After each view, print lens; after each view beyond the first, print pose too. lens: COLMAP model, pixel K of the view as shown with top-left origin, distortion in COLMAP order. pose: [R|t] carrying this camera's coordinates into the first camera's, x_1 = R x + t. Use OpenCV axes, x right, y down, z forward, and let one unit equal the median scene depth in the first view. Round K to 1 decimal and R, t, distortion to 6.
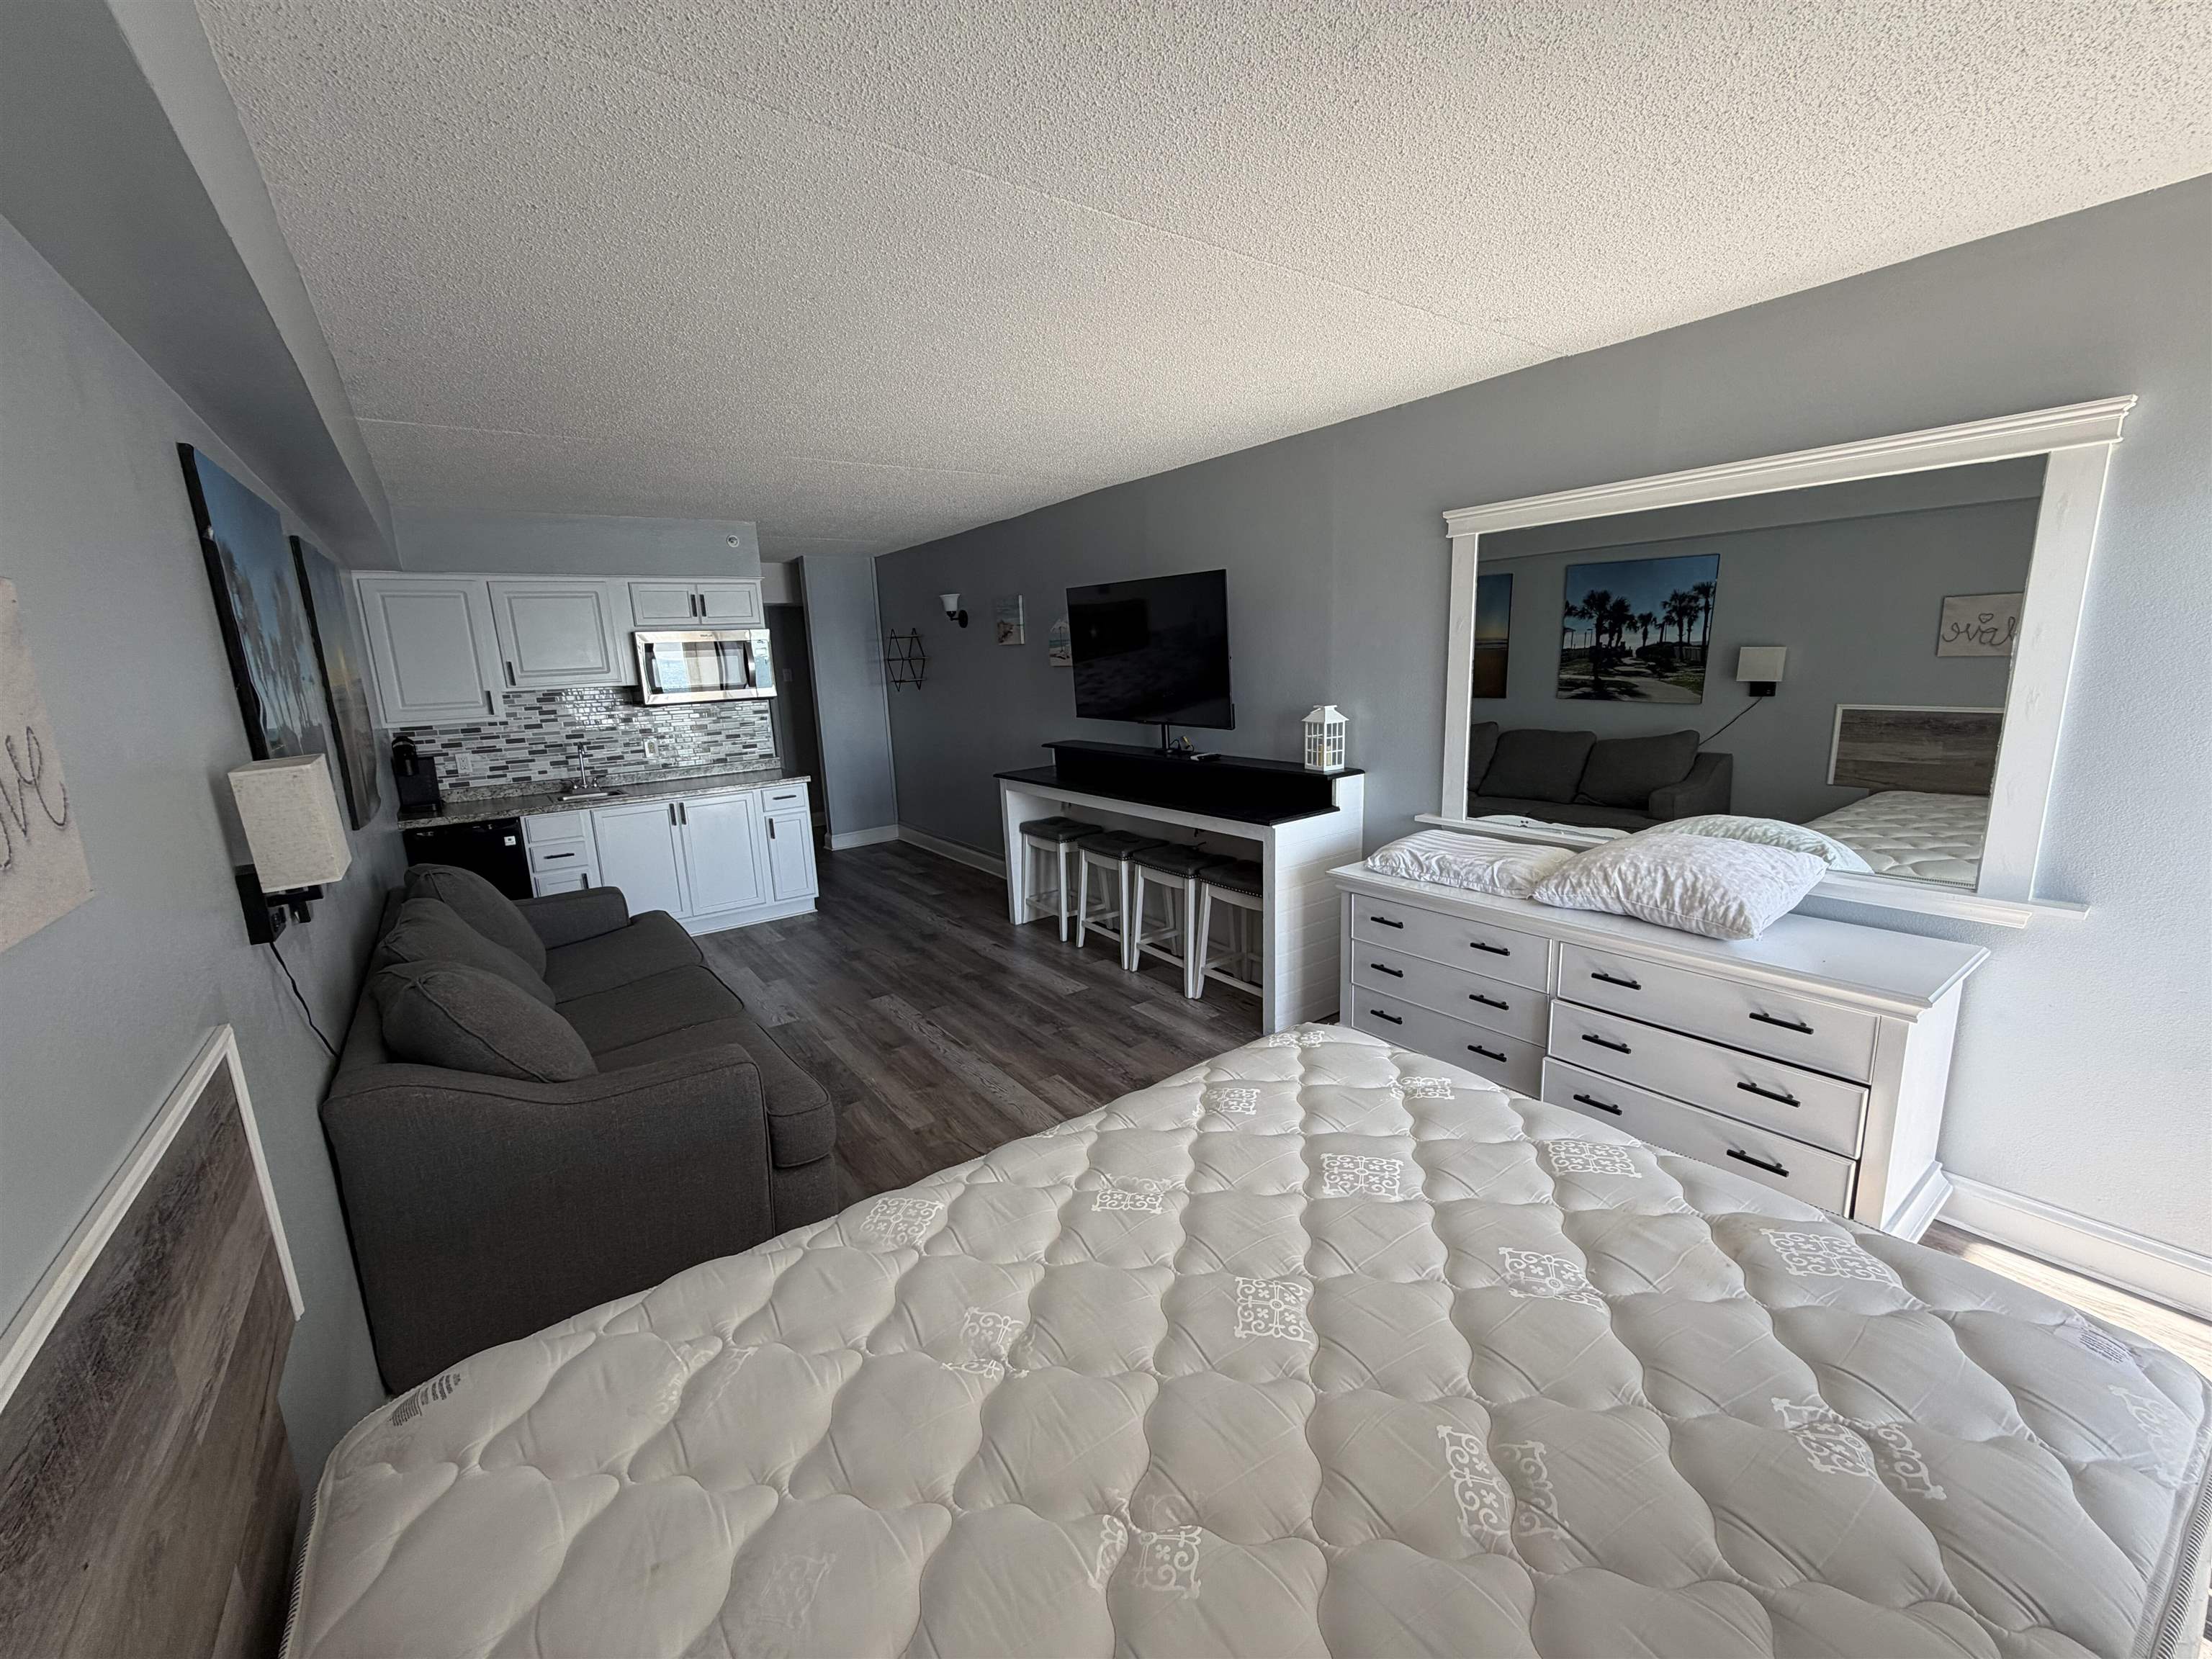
lens RADIAL K [[882.2, 0, 1094.9], [0, 882.2, 826.4], [0, 0, 1]] dist [0.006577, -0.000081]
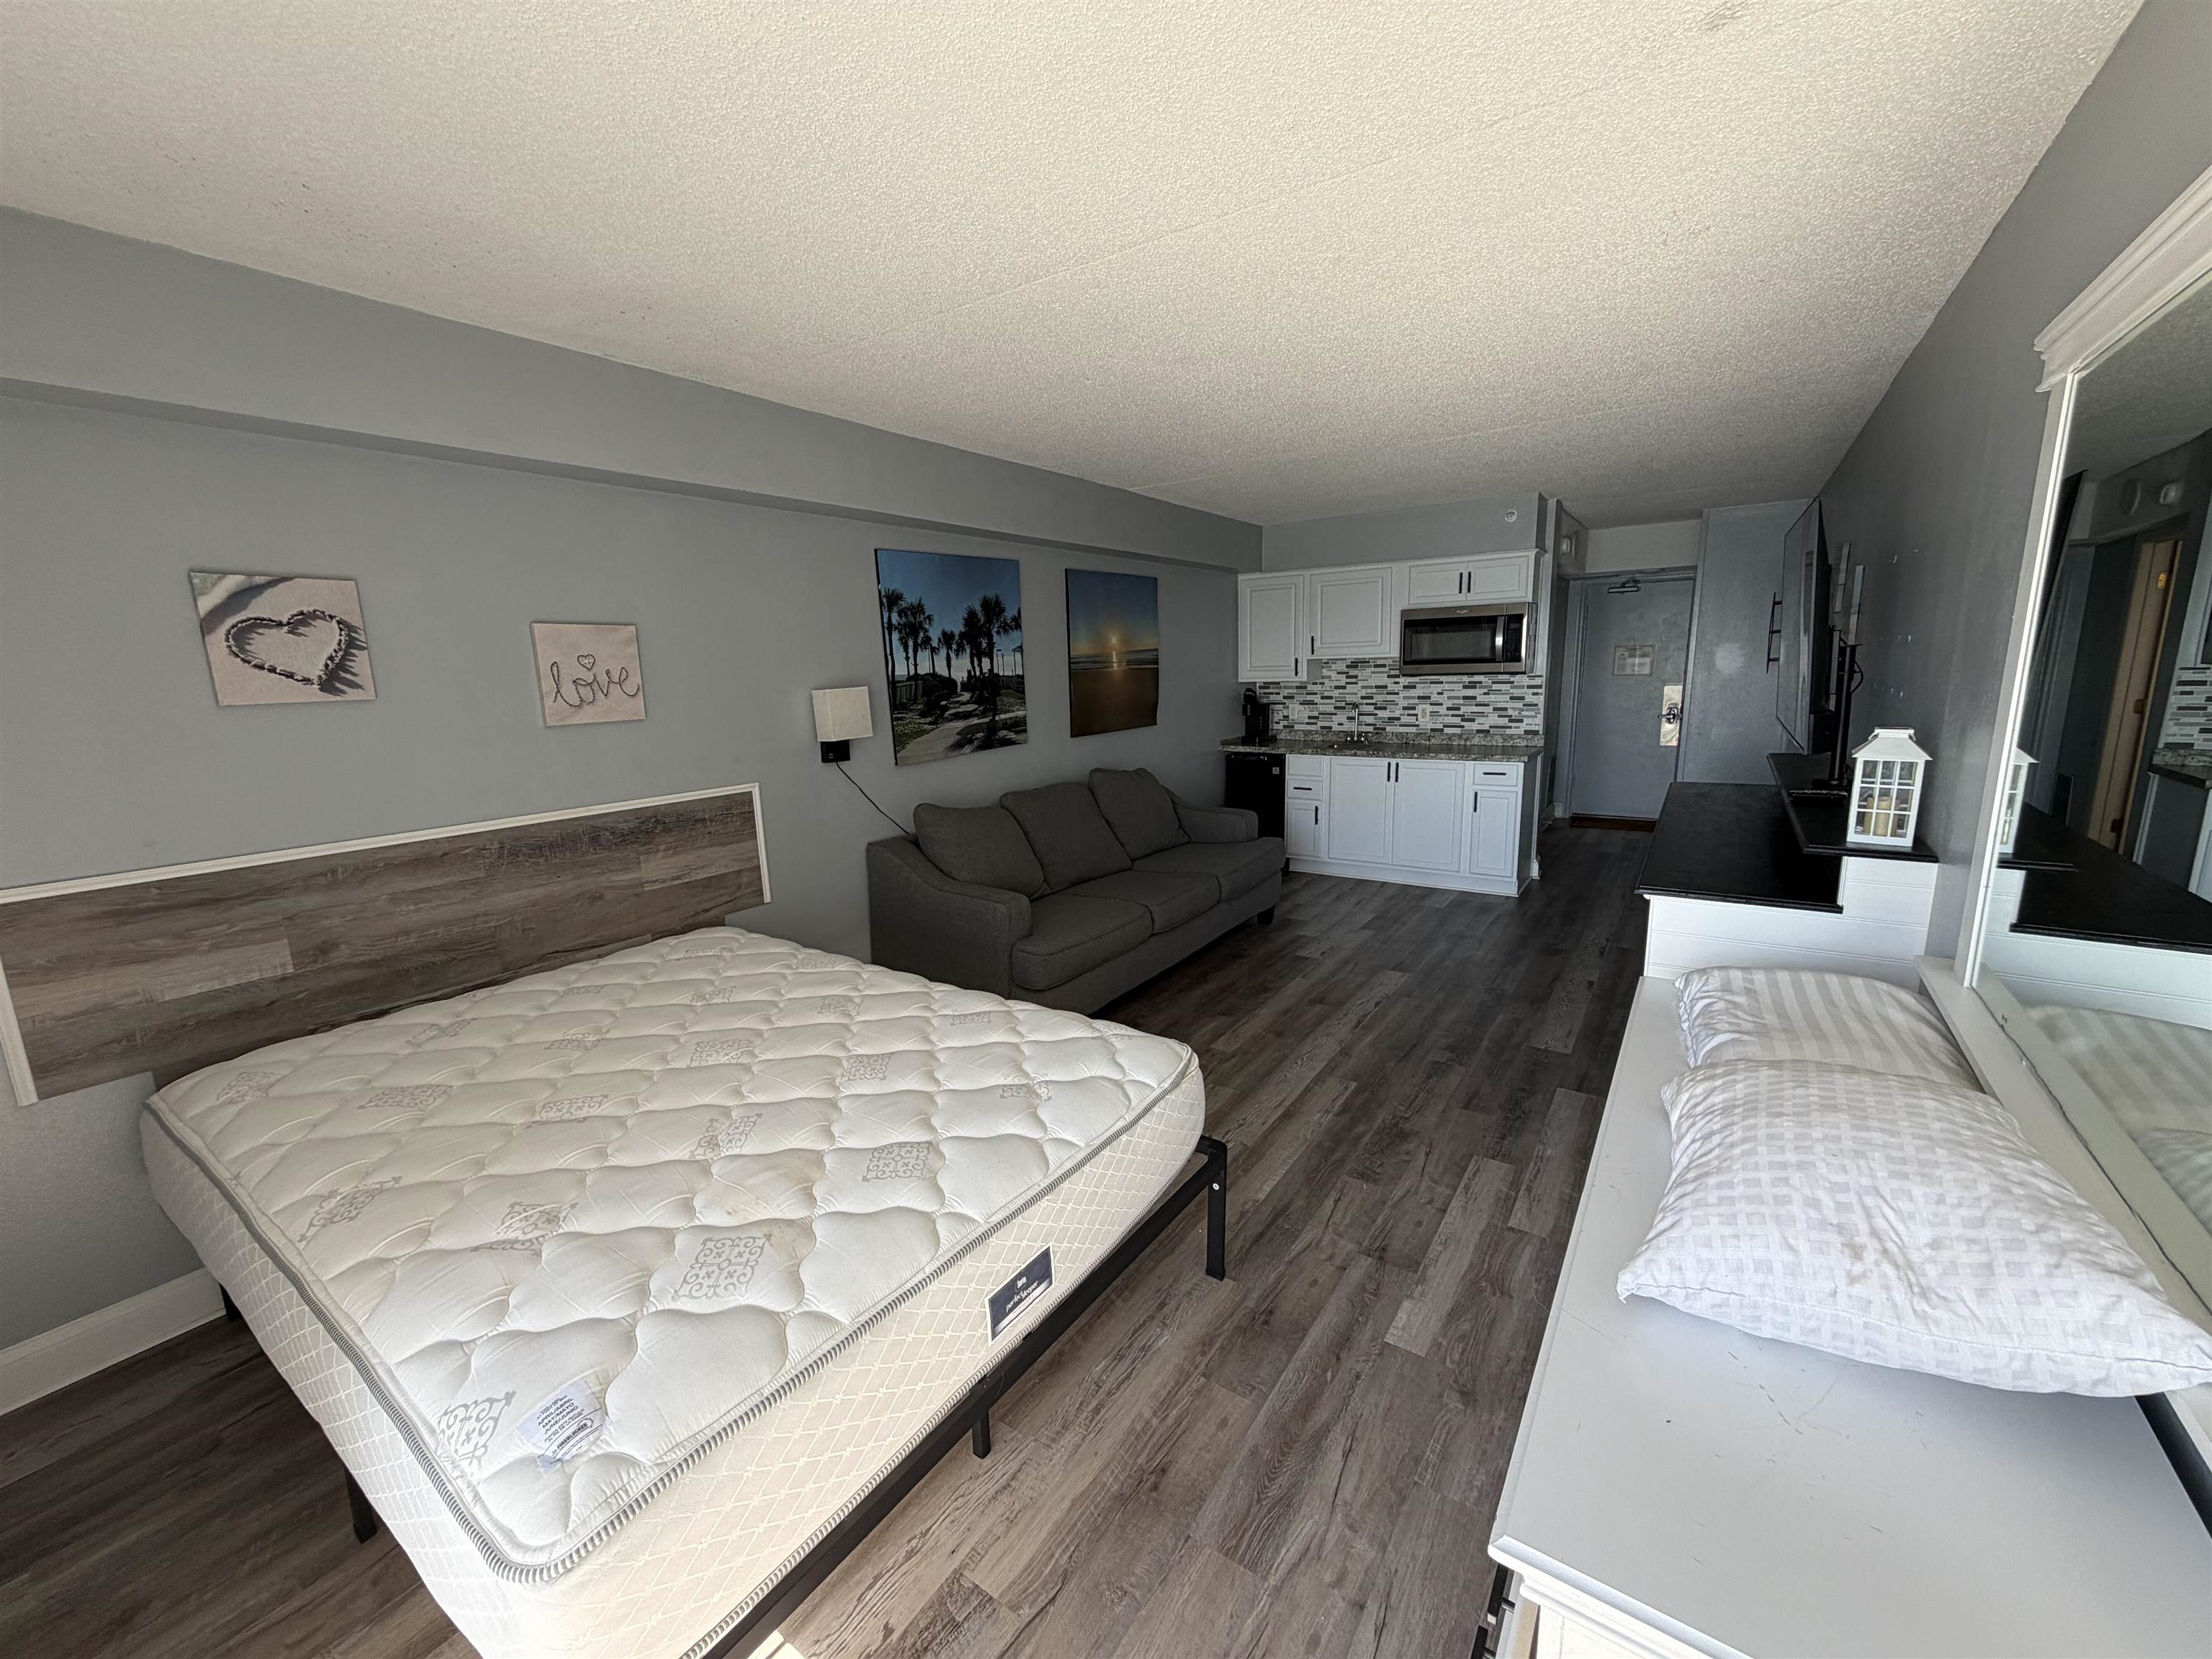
lens RADIAL K [[882.2, 0, 1094.9], [0, 882.2, 826.4], [0, 0, 1]] dist [0.006577, -0.000081]
pose [[0.333803, 0.205172, -0.920043, 0.461496], [-0.167490, 0.973404, 0.156305, -0.059859], [0.927644, 0.101923, 0.359290, 0.249664]]
